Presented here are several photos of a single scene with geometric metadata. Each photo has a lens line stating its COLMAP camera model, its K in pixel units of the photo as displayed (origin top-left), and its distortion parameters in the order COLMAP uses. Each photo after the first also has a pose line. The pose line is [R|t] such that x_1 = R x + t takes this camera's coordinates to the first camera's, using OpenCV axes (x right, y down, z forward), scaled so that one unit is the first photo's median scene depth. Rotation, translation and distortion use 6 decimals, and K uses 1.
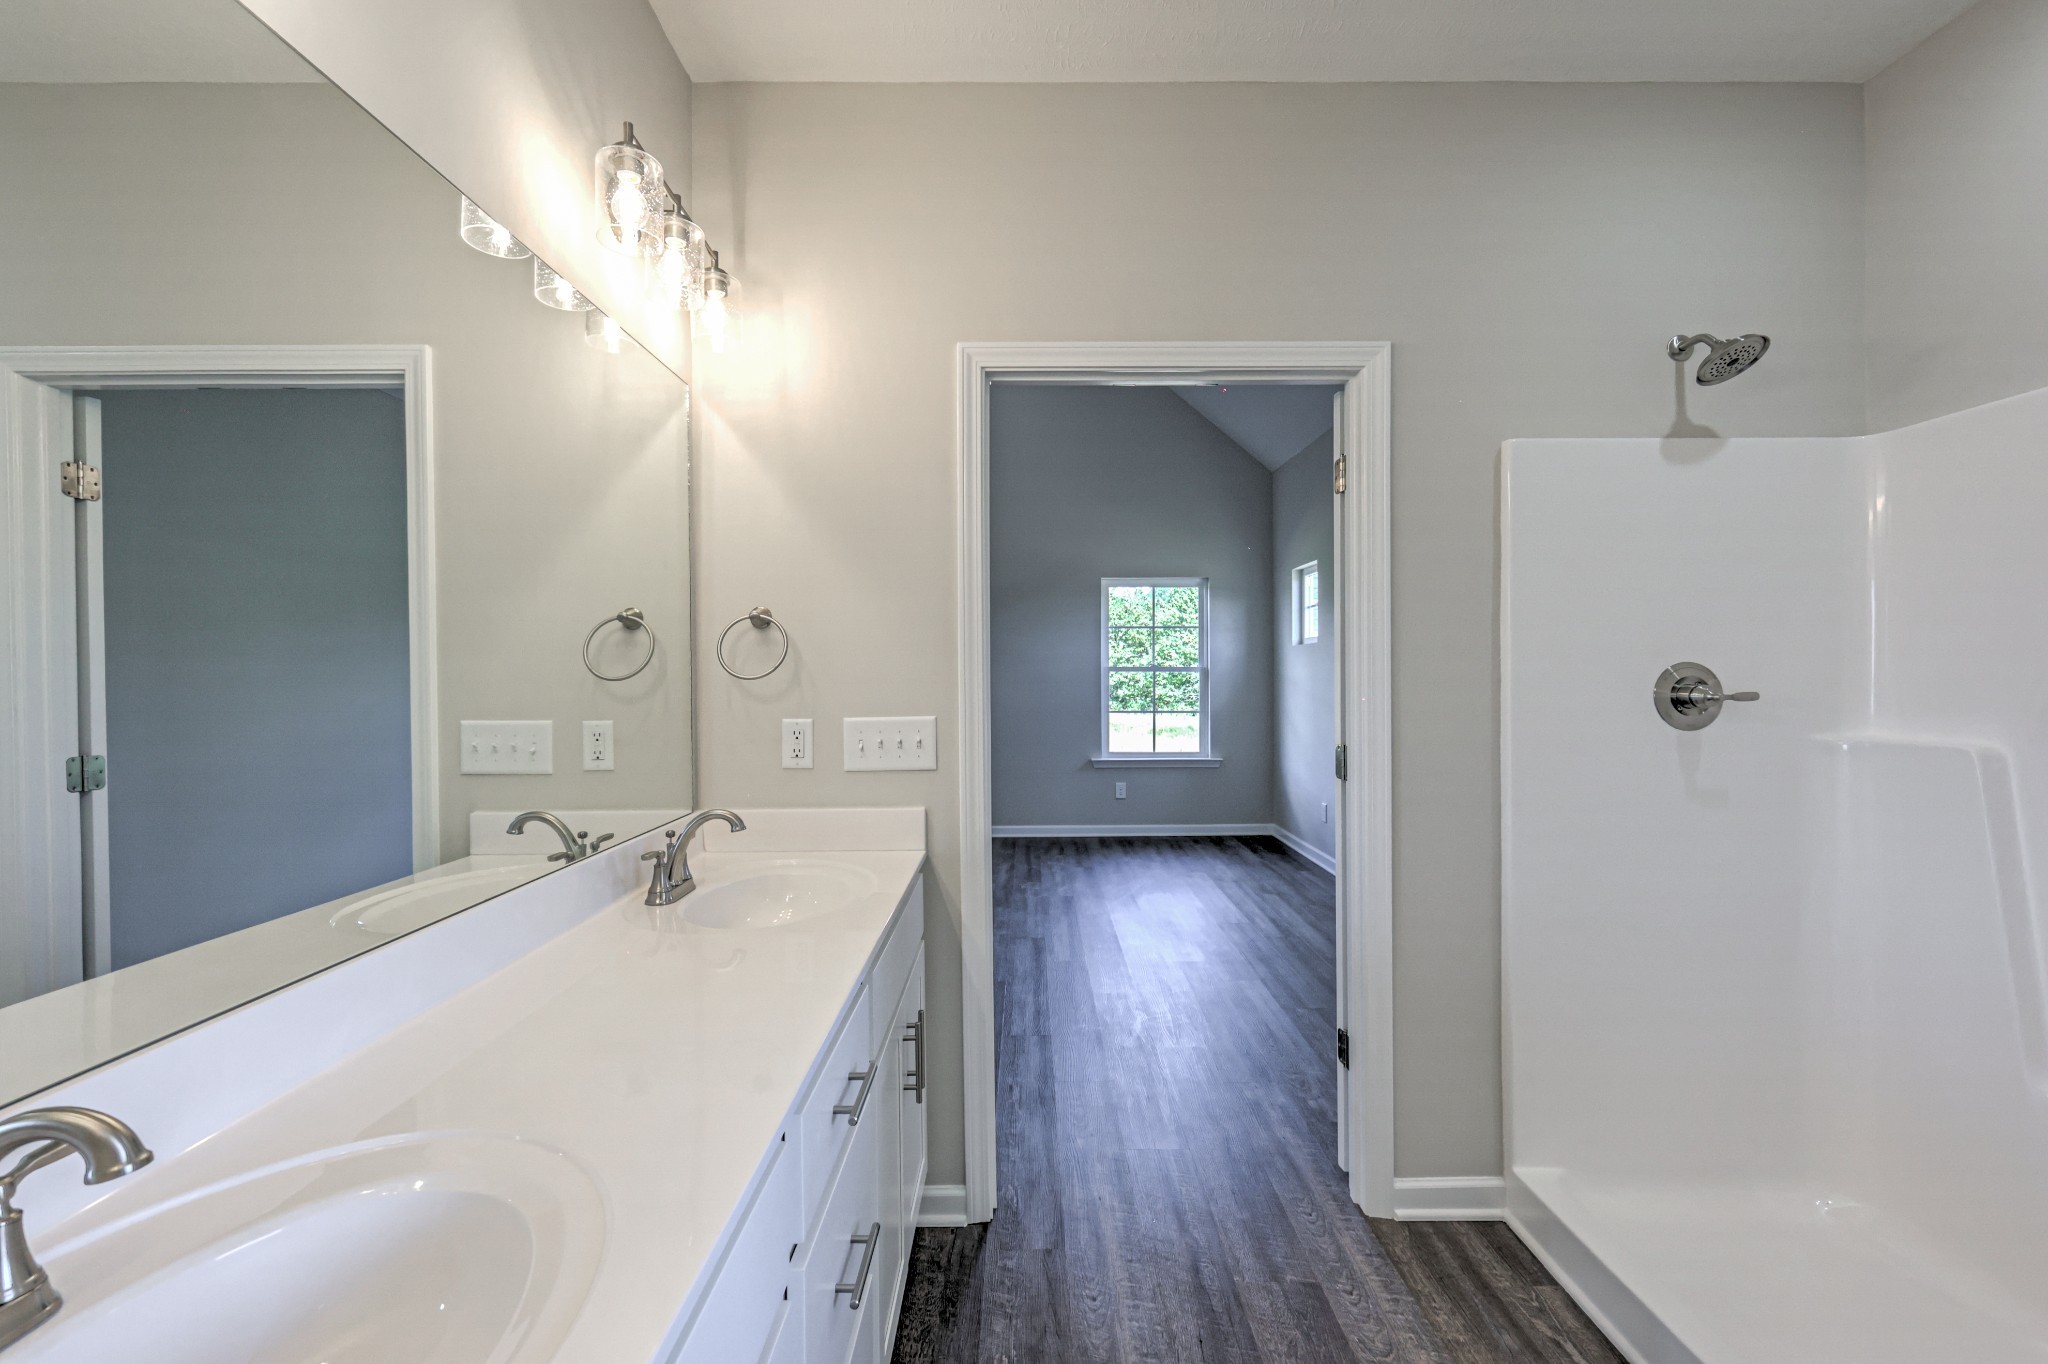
lens RADIAL K [[900.9, 0, 1026.5], [0, 900.9, 674.7], [0, 0, 1]] dist [0.005253, -0.002236]
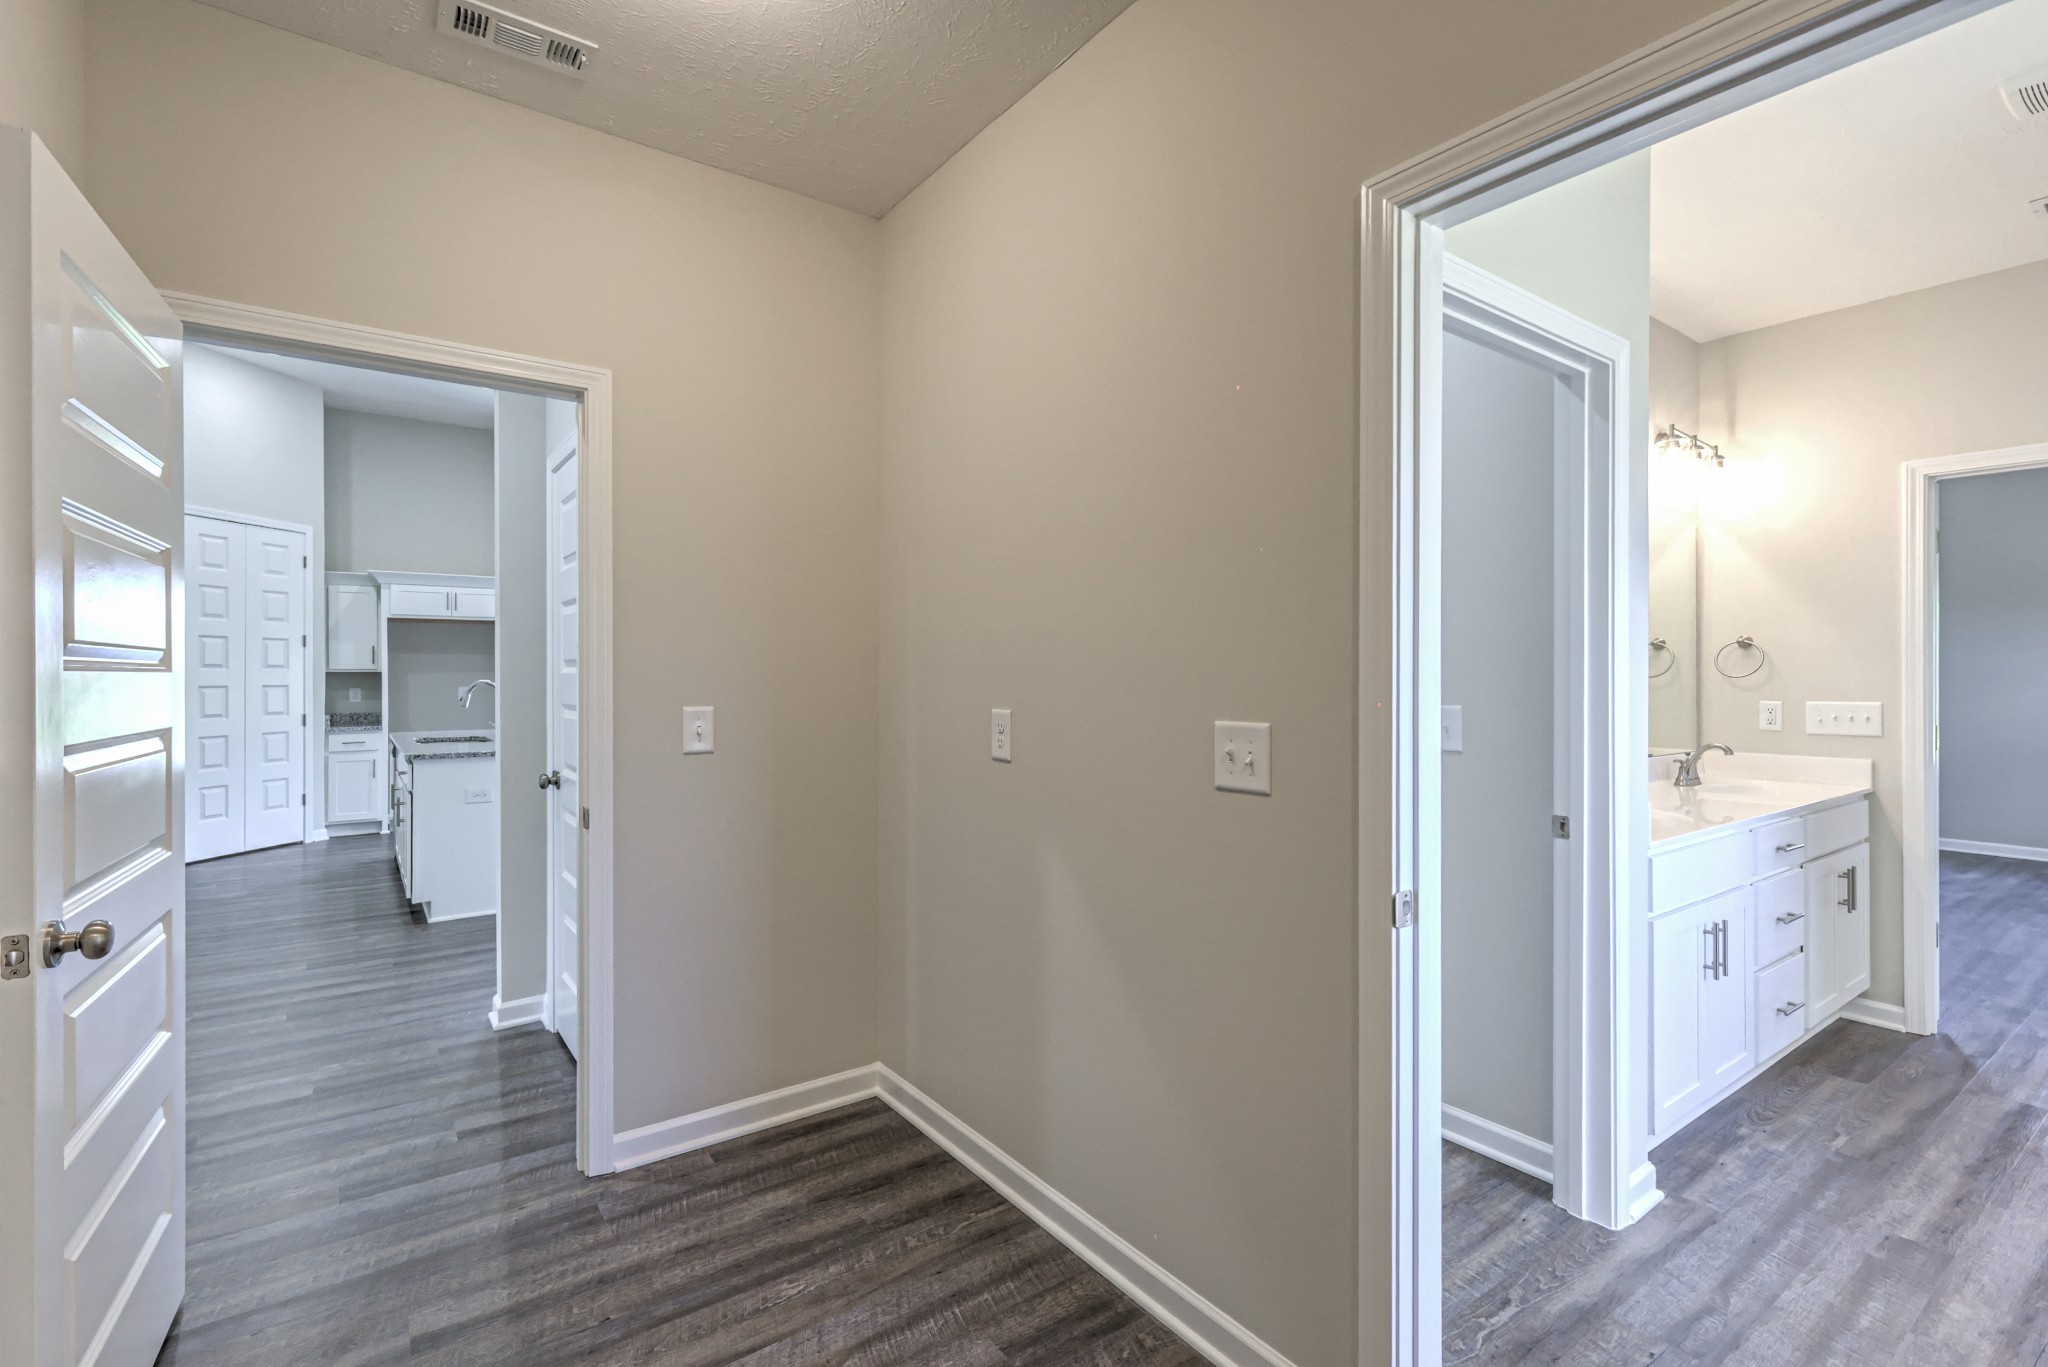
lens RADIAL K [[900.9, 0, 1022.0], [0, 900.9, 677.4], [0, 0, 1]] dist [0.005253, -0.002236]
pose [[0.567081, 0.008371, -0.823620, 0.344488], [-0.005834, 0.999964, 0.006147, 0.002173], [0.823642, 0.001319, 0.567109, -1.119657]]
